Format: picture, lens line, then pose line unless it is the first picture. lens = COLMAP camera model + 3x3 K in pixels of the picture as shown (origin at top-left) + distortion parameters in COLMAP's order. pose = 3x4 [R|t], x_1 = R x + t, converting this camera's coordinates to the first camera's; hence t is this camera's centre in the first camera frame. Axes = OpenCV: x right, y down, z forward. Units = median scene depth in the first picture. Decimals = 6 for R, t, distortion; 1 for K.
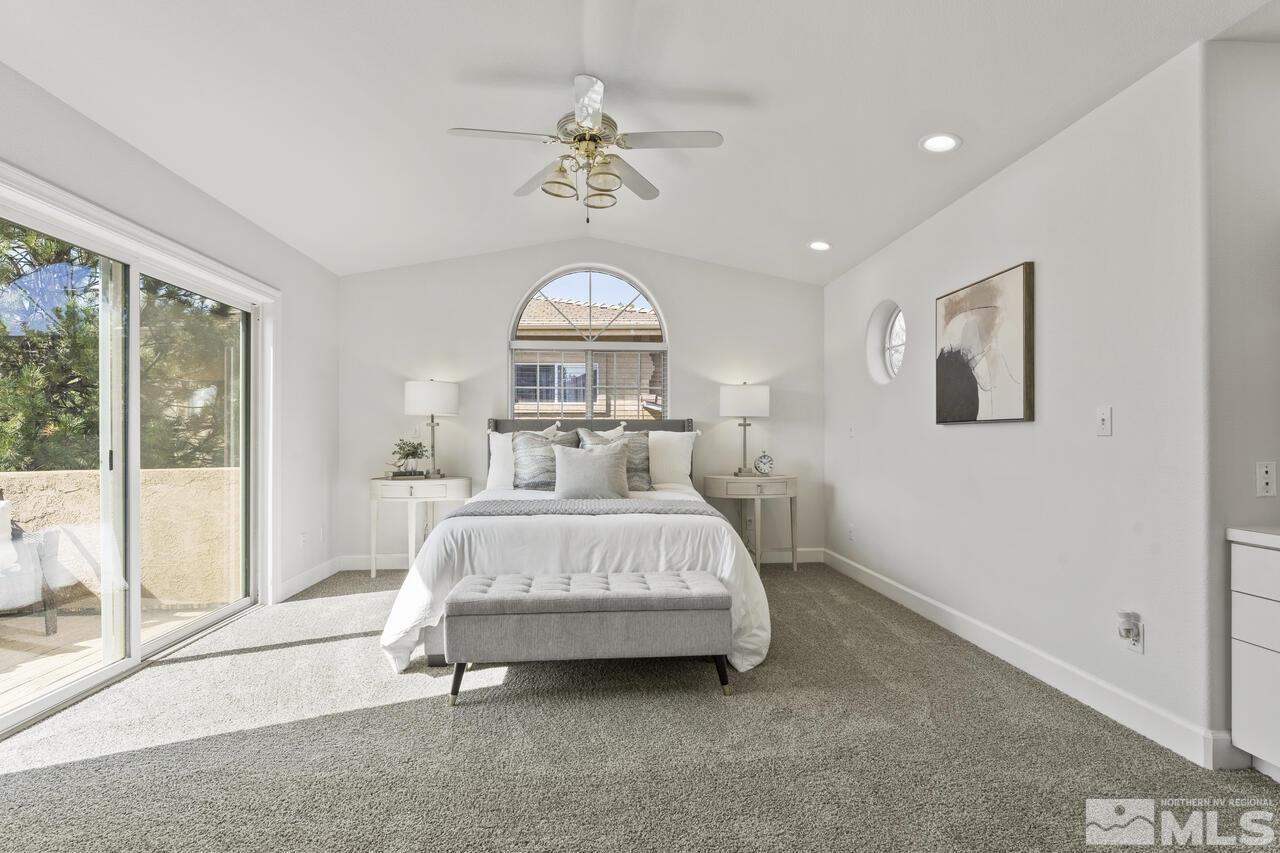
lens RADIAL K [[605.8, 0, 637.0], [0, 605.8, 427.7], [0, 0, 1]] dist [-0.004421, -0.000599]
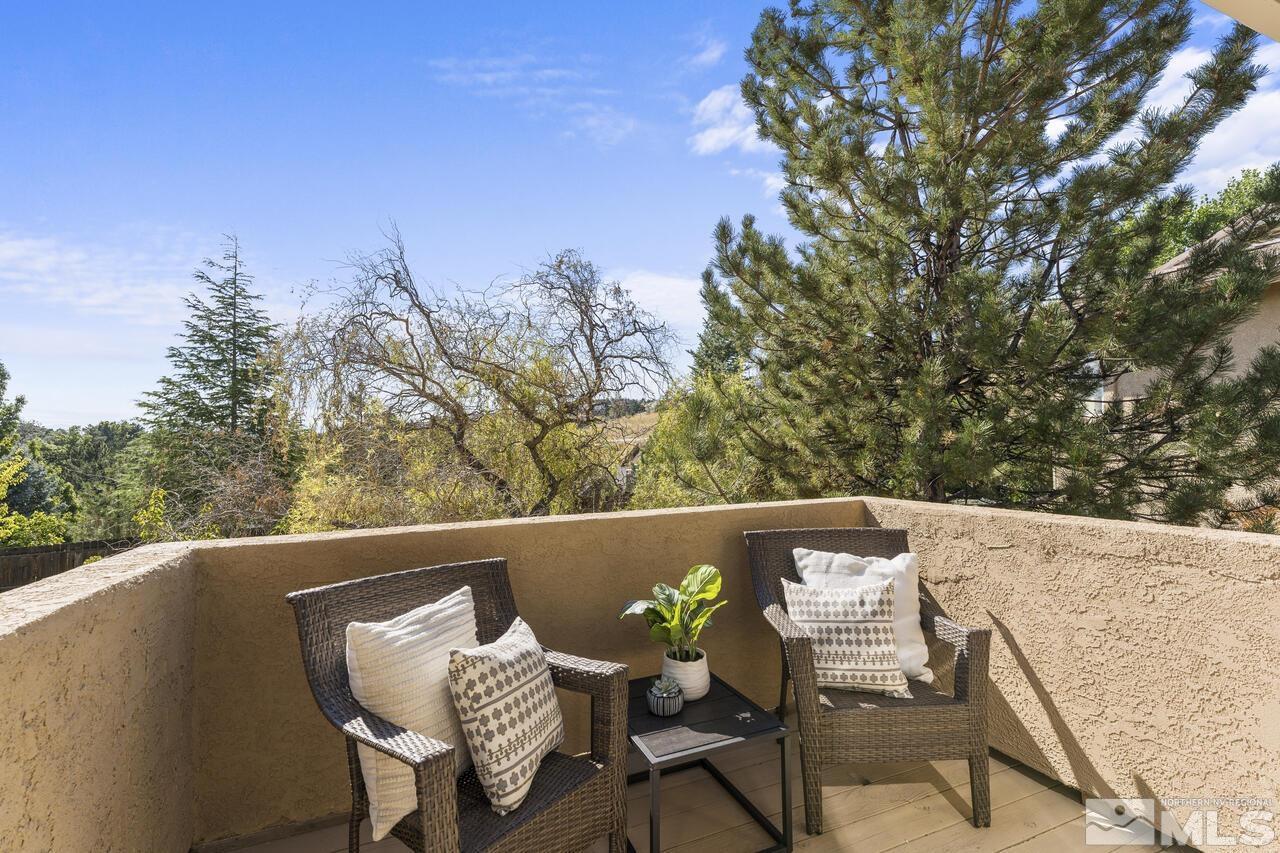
lens RADIAL K [[557.5, 0, 643.9], [0, 557.5, 427.0], [0, 0, 1]] dist [0.002948, 0.000221]
pose [[0.322184, -0.013410, -0.946582, -0.543075], [0.005720, 0.999909, -0.012219, -0.005953], [0.946660, -0.001478, 0.322231, 0.509033]]
